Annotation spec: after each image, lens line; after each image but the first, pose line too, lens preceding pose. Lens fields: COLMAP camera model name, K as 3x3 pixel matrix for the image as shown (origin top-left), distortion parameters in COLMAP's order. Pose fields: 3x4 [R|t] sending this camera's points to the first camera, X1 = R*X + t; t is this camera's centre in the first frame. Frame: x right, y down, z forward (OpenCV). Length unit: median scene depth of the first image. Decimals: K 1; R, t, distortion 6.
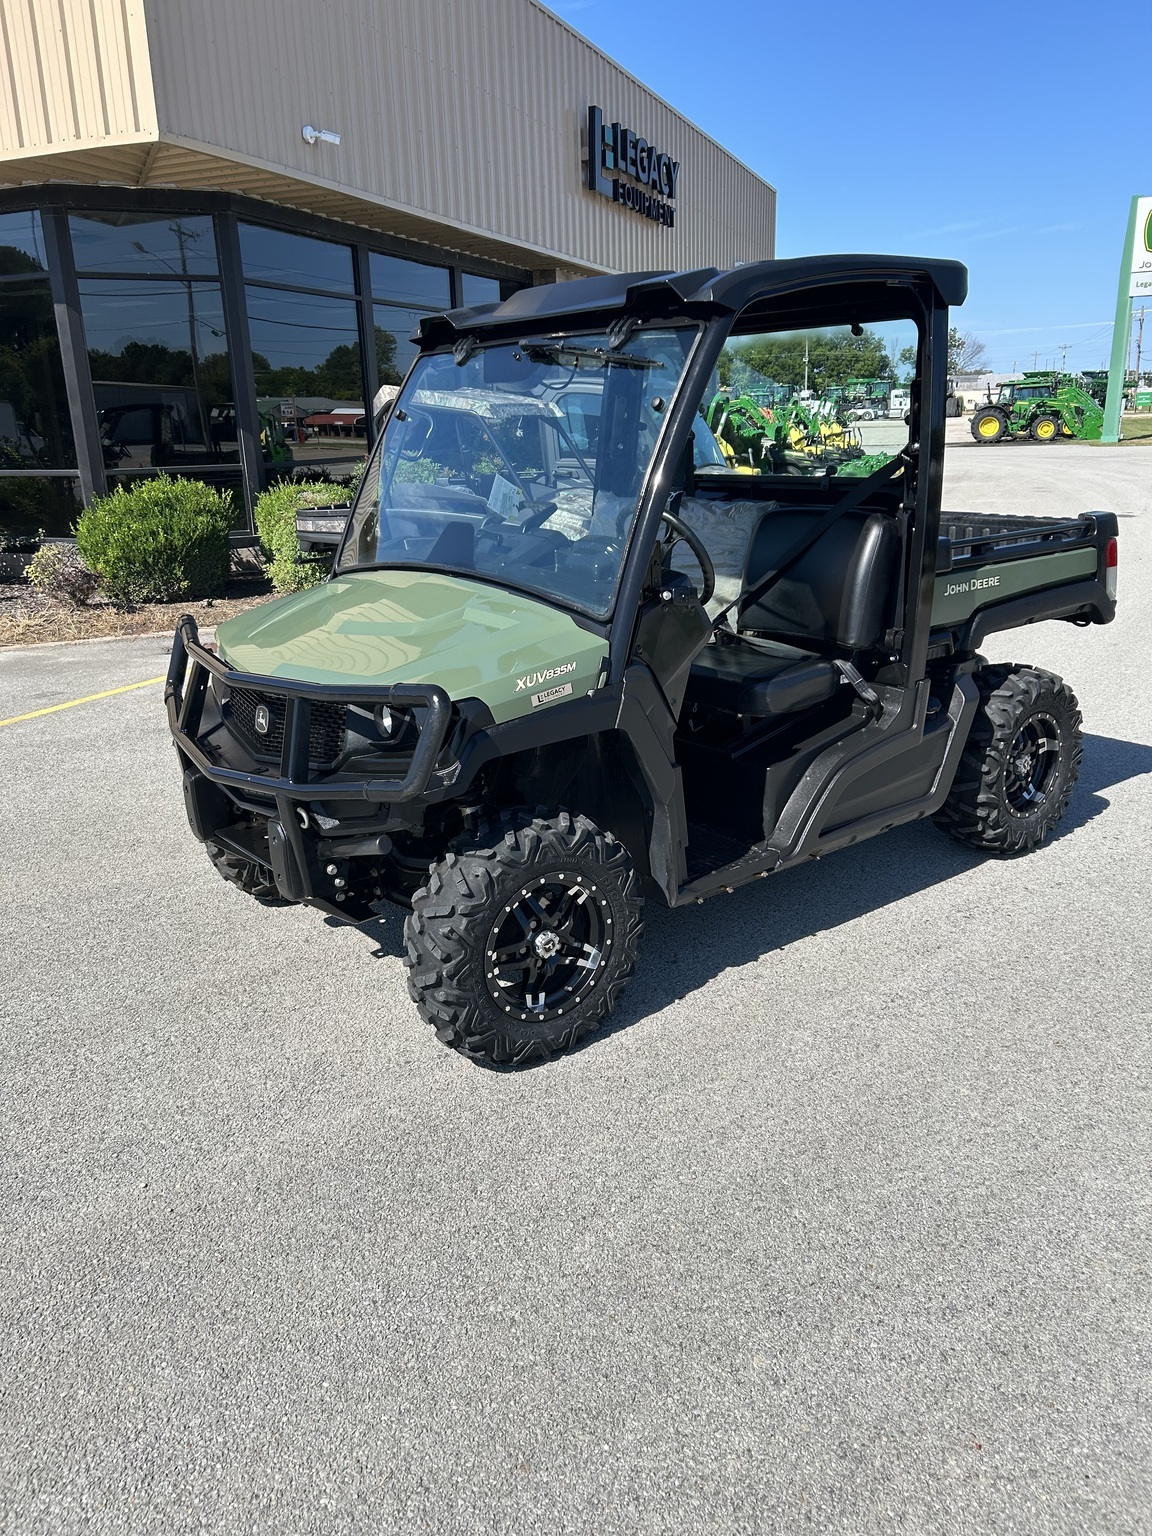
lens RADIAL K [[1180.6, 0, 576.0], [0, 1180.6, 768.0], [0, 0, 1]] dist [0.031784, -0.008468]
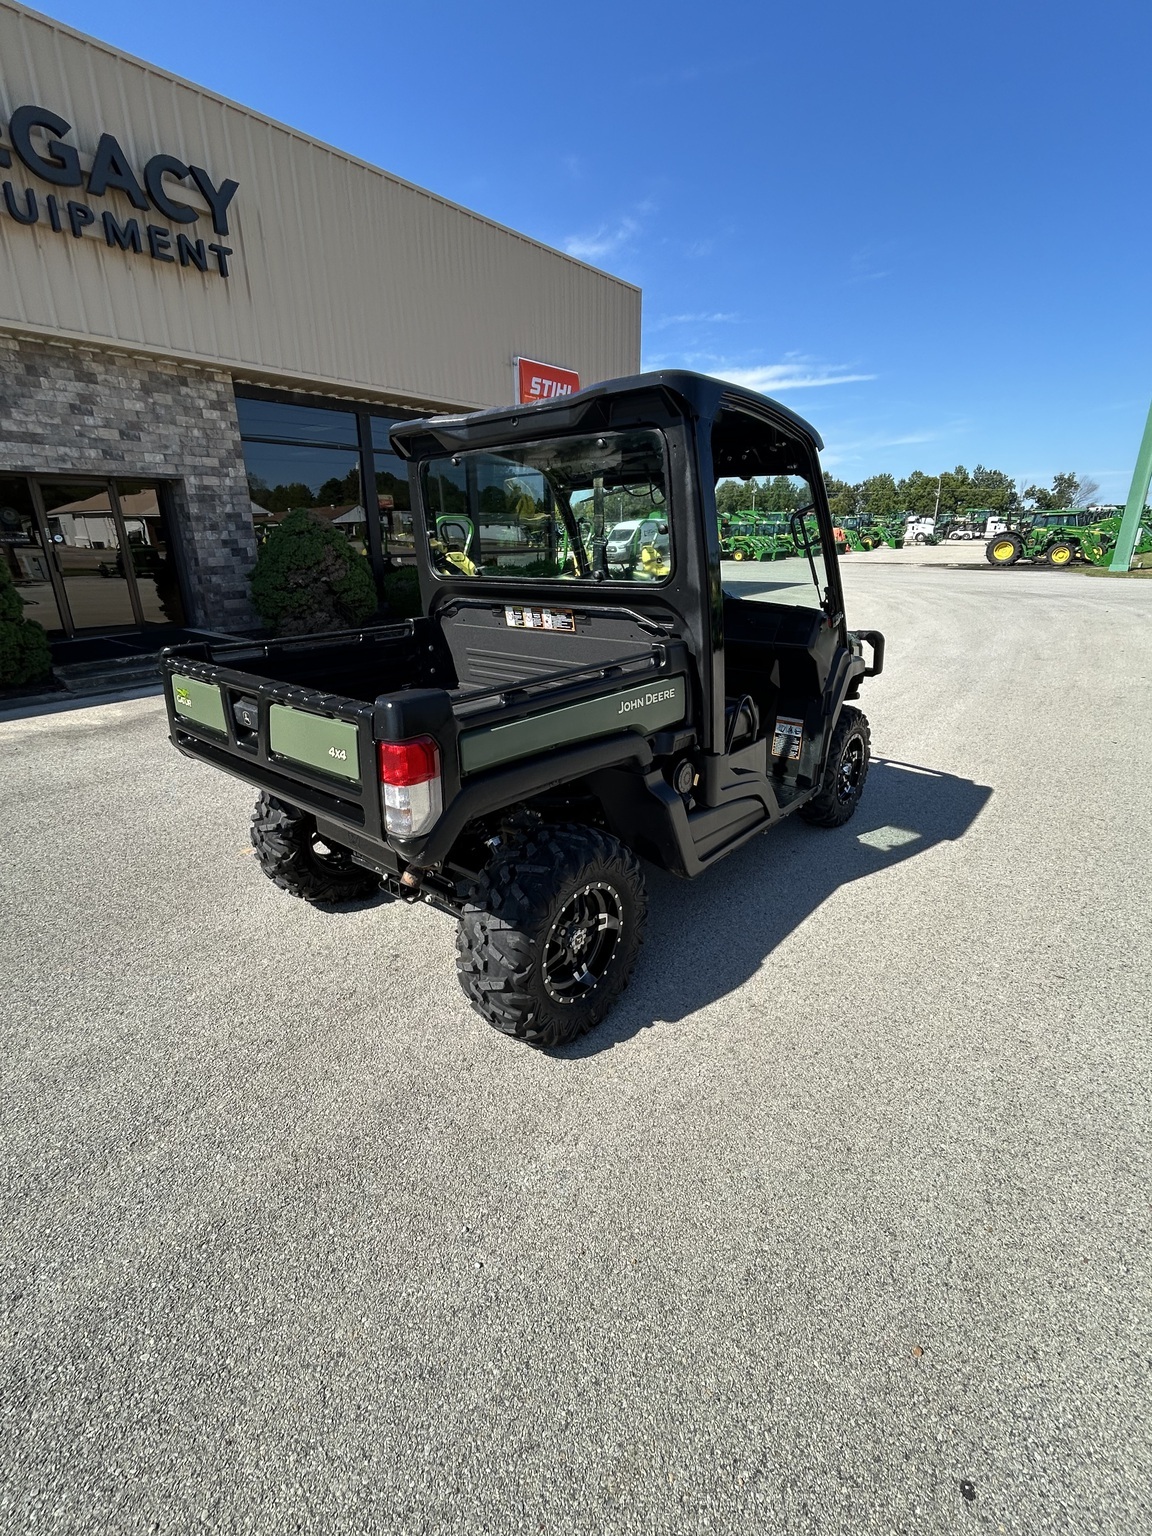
lens RADIAL K [[678.5, 0, 576.0], [0, 678.5, 768.0], [0, 0, 1]] dist [-0.007467, 0.000285]
pose [[0.945767, 0.124083, -0.300214, 2.428404], [-0.108854, 0.991797, 0.066999, -1.127001], [0.306065, -0.030686, 0.951516, 3.603782]]
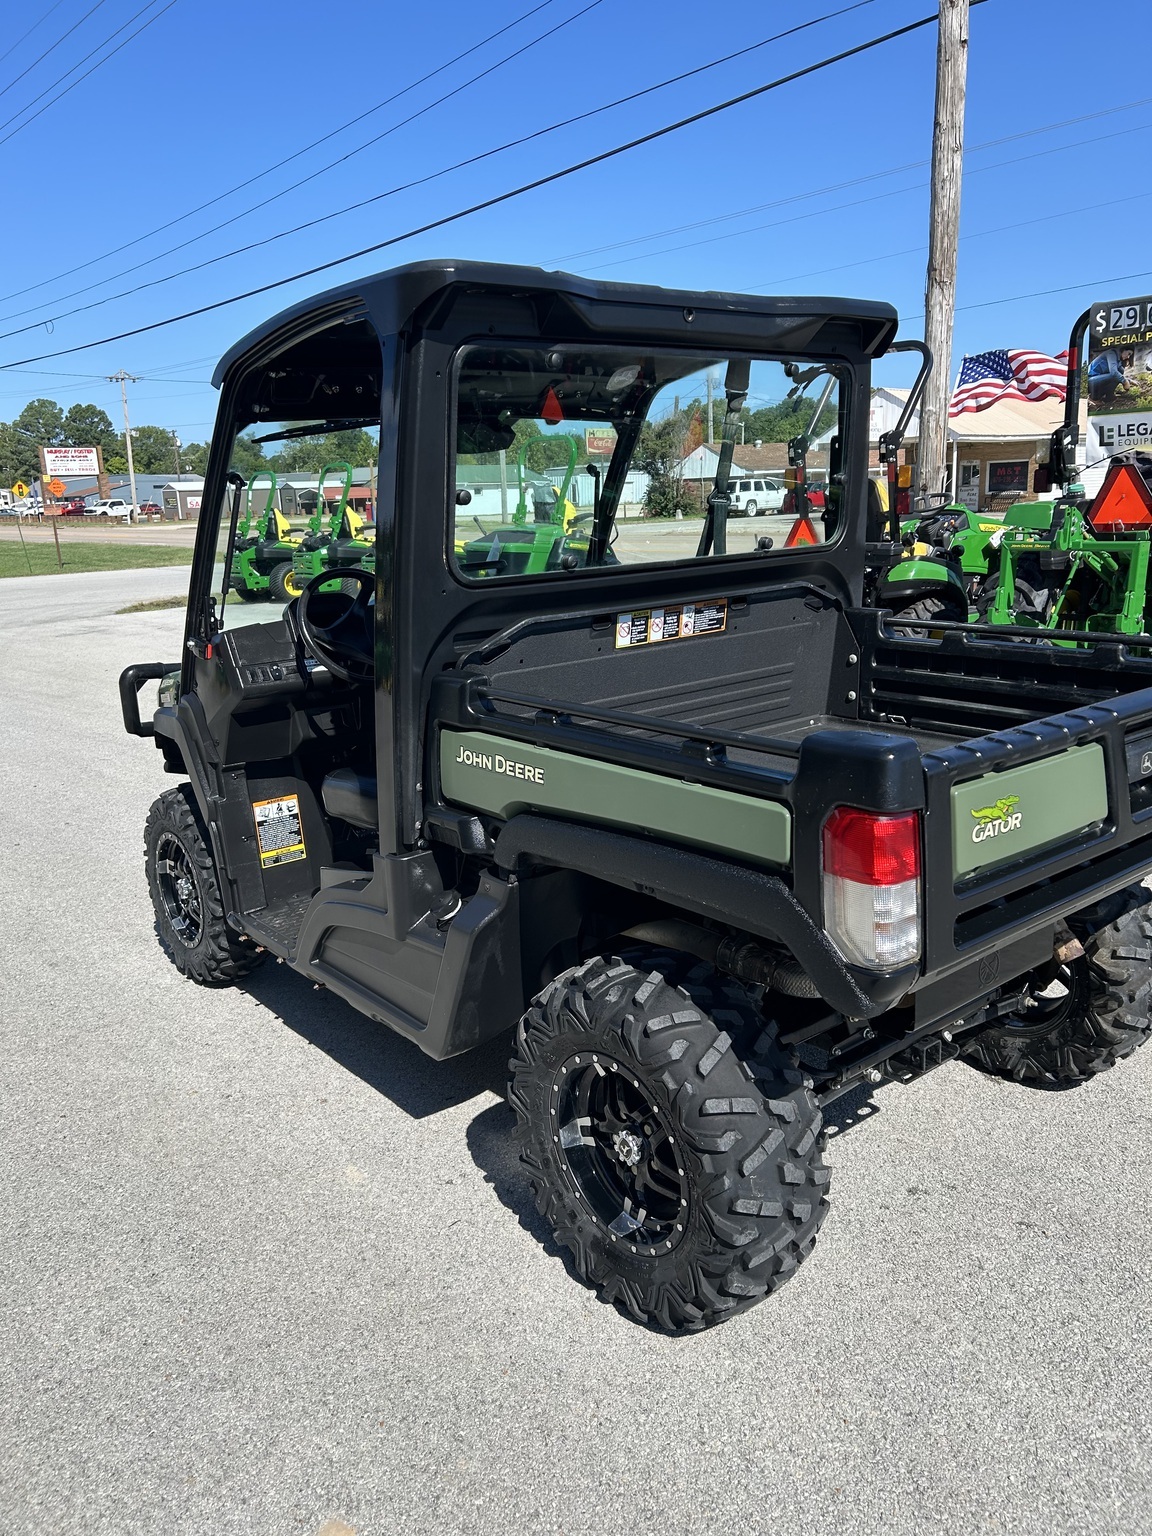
lens RADIAL K [[1174.0, 0, 566.2], [0, 1174.0, 781.3], [0, 0, 1]] dist [0.021966, 0.001279]
pose [[0.482120, -0.197494, 0.853555, 1.454411], [0.269788, 0.960385, 0.069825, -1.203654], [-0.833531, 0.196615, 0.516302, 3.954271]]
